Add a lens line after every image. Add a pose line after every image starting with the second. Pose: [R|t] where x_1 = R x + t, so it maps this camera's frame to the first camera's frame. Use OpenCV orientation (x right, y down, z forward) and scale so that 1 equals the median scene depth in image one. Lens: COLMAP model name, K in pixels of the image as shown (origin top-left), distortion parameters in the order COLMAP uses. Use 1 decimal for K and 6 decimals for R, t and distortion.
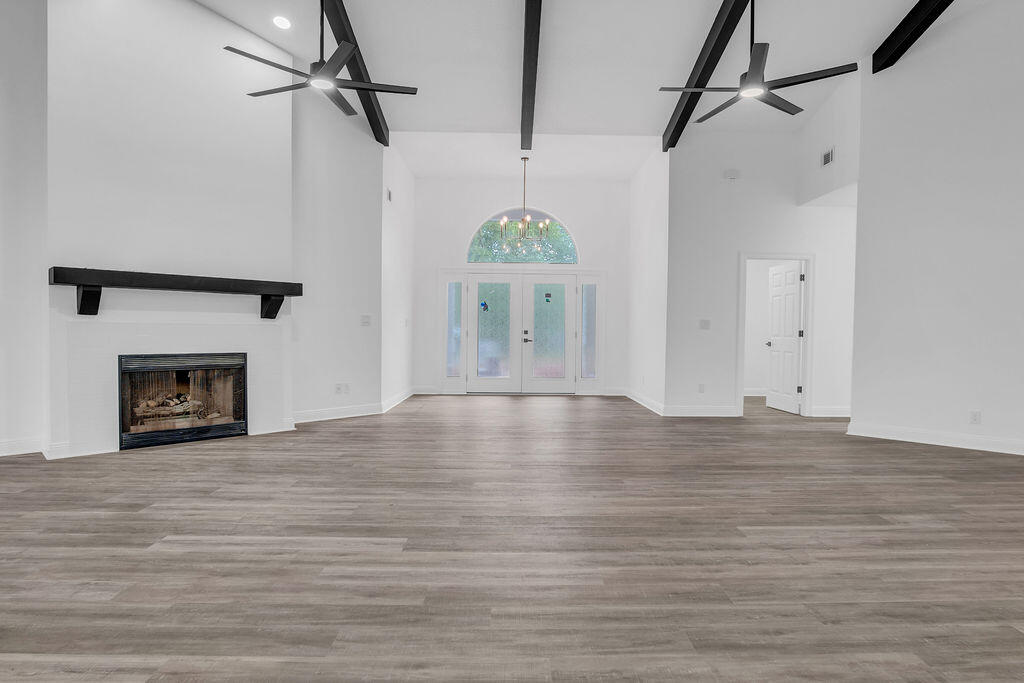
lens RADIAL K [[609.9, 0, 515.2], [0, 609.9, 335.7], [0, 0, 1]] dist [-0.001287, 0.003135]
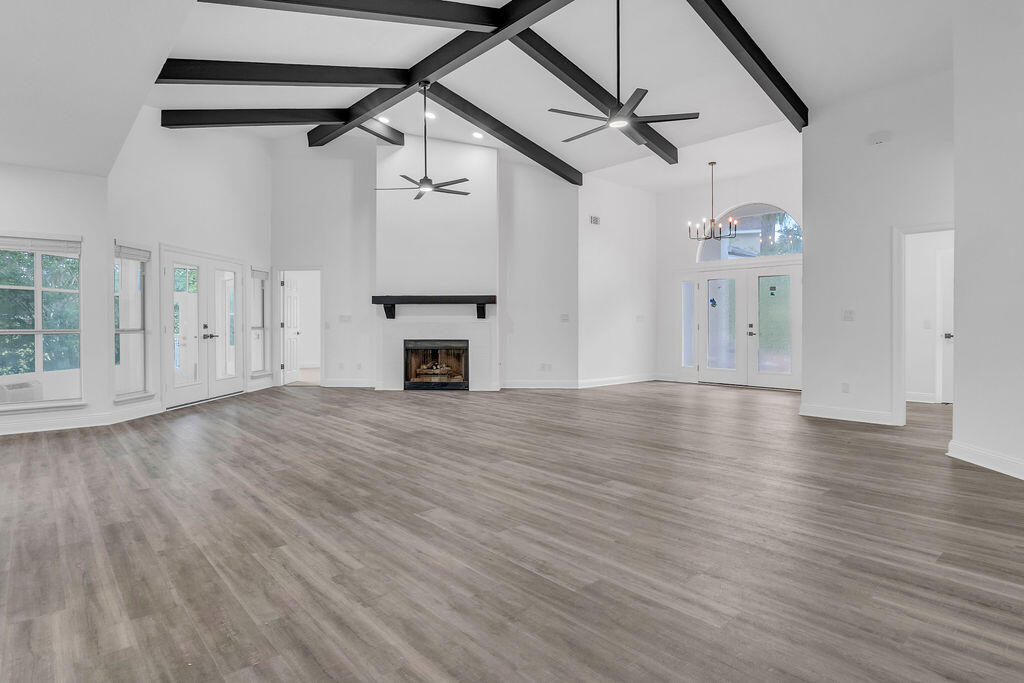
lens RADIAL K [[609.9, 0, 515.2], [0, 609.9, 335.7], [0, 0, 1]] dist [-0.001287, 0.003135]
pose [[0.605267, 0.004490, -0.796010, 1.093007], [0.000060, 0.999984, 0.005685, 0.008824], [0.796023, -0.003489, 0.605257, 0.132777]]
